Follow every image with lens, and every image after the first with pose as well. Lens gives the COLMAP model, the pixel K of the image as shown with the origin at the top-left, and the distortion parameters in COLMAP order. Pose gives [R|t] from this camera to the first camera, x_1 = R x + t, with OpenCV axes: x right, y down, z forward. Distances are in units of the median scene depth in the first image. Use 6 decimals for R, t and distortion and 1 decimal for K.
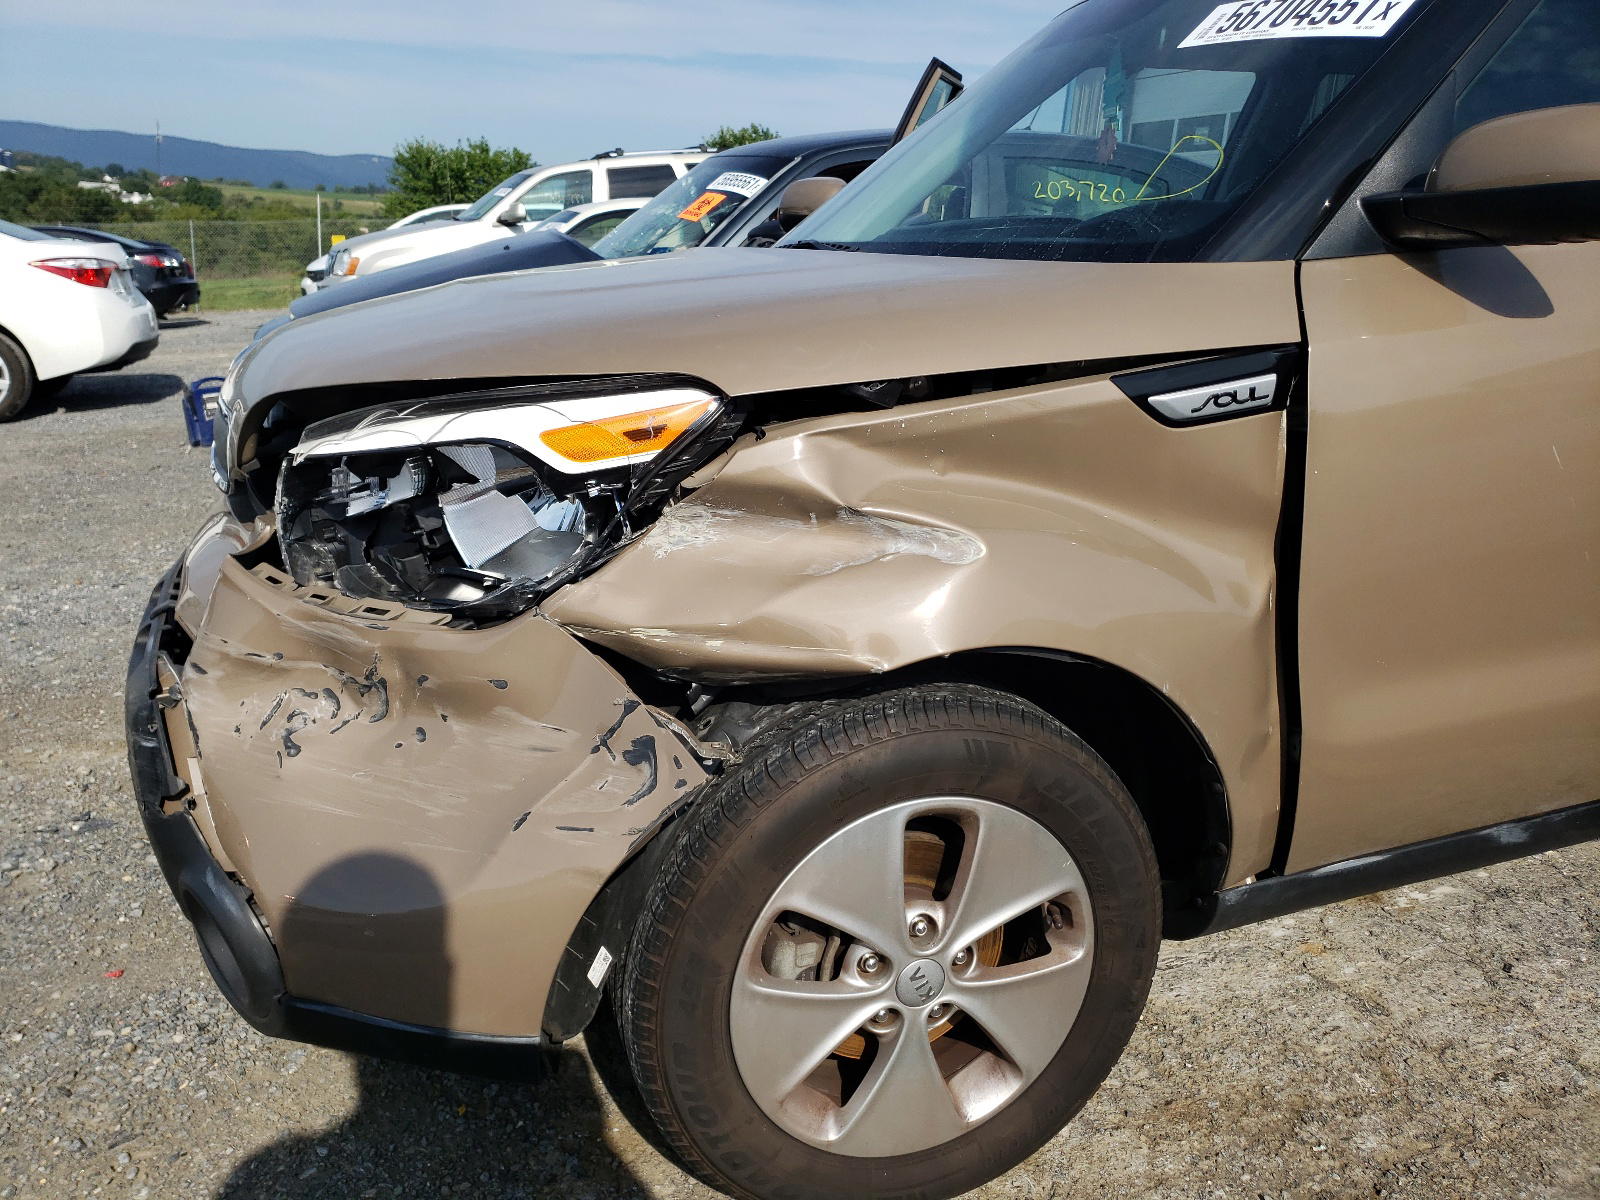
lens RADIAL K [[1230.6, 0, 800.0], [0, 1230.6, 600.0], [0, 0, 1]] dist [0.126117, -0.123318]
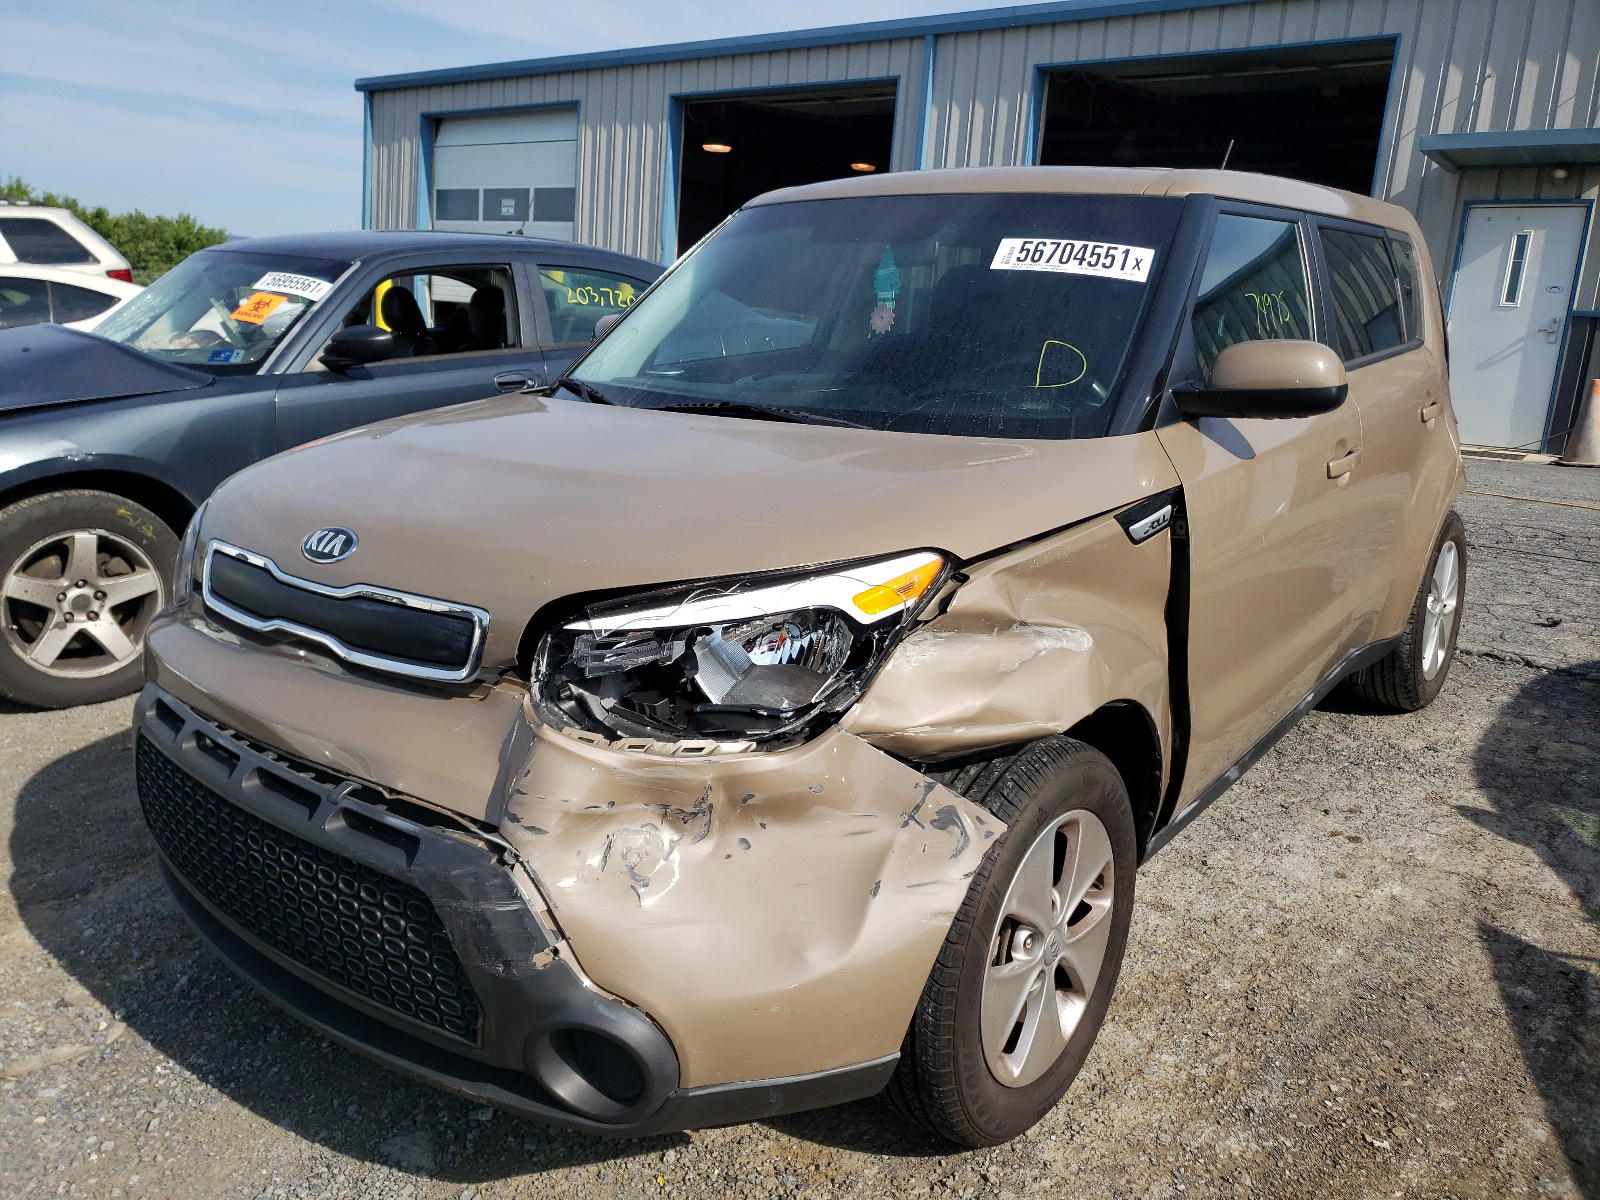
lens RADIAL K [[1230.6, 0, 800.0], [0, 1230.6, 600.0], [0, 0, 1]] dist [0.126117, -0.123318]
pose [[0.841621, -0.106094, 0.529546, -0.880215], [0.127334, 0.991853, -0.003657, -0.119482], [-0.524844, 0.070507, 0.848273, -0.082033]]
